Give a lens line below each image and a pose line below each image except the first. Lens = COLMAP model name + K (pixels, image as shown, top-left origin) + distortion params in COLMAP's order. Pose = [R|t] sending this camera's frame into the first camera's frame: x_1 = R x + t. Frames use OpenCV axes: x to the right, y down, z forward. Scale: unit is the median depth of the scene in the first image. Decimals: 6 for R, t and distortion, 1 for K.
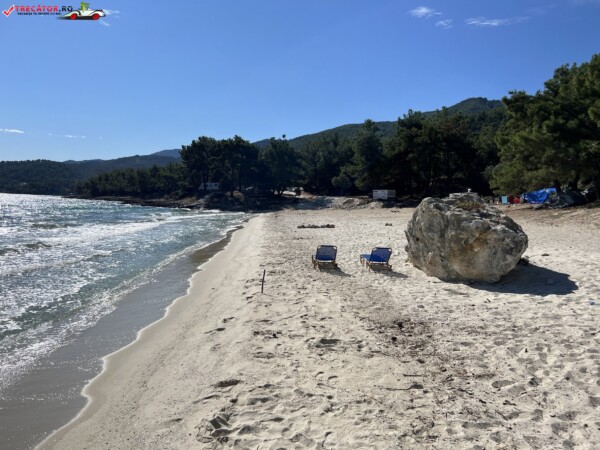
lens RADIAL K [[445.4, 0, 301.2], [0, 445.4, 223.2], [0, 0, 1]] dist [0.055803, -0.057941]
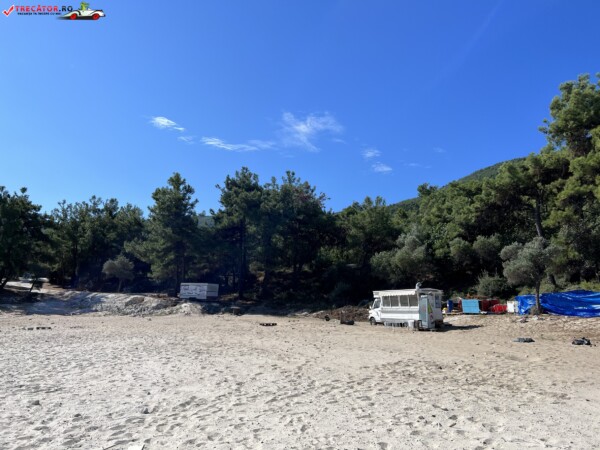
lens RADIAL K [[445.4, 0, 301.2], [0, 445.4, 223.2], [0, 0, 1]] dist [0.055803, -0.057941]
pose [[0.870639, 0.113038, 0.478759, 0.002076], [-0.002121, 0.974094, -0.226132, -0.012975], [-0.491918, 0.195864, 0.848324, 0.304694]]
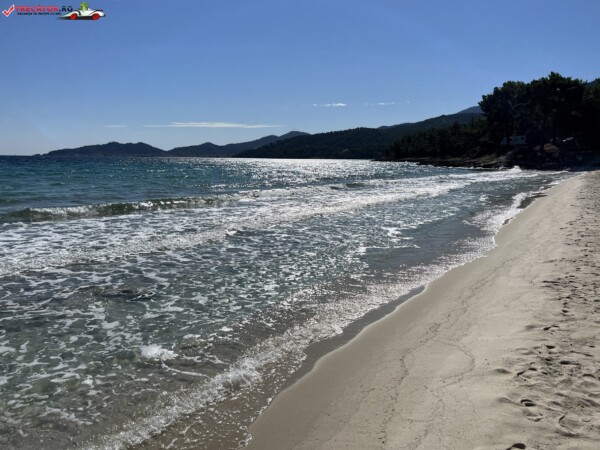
lens RADIAL K [[445.4, 0, 301.2], [0, 445.4, 223.2], [0, 0, 1]] dist [0.055803, -0.057941]
pose [[0.793856, 0.050758, -0.605984, -0.001529], [0.002992, 0.996172, 0.087361, -0.002914], [0.608098, -0.071165, 0.790666, 0.083814]]
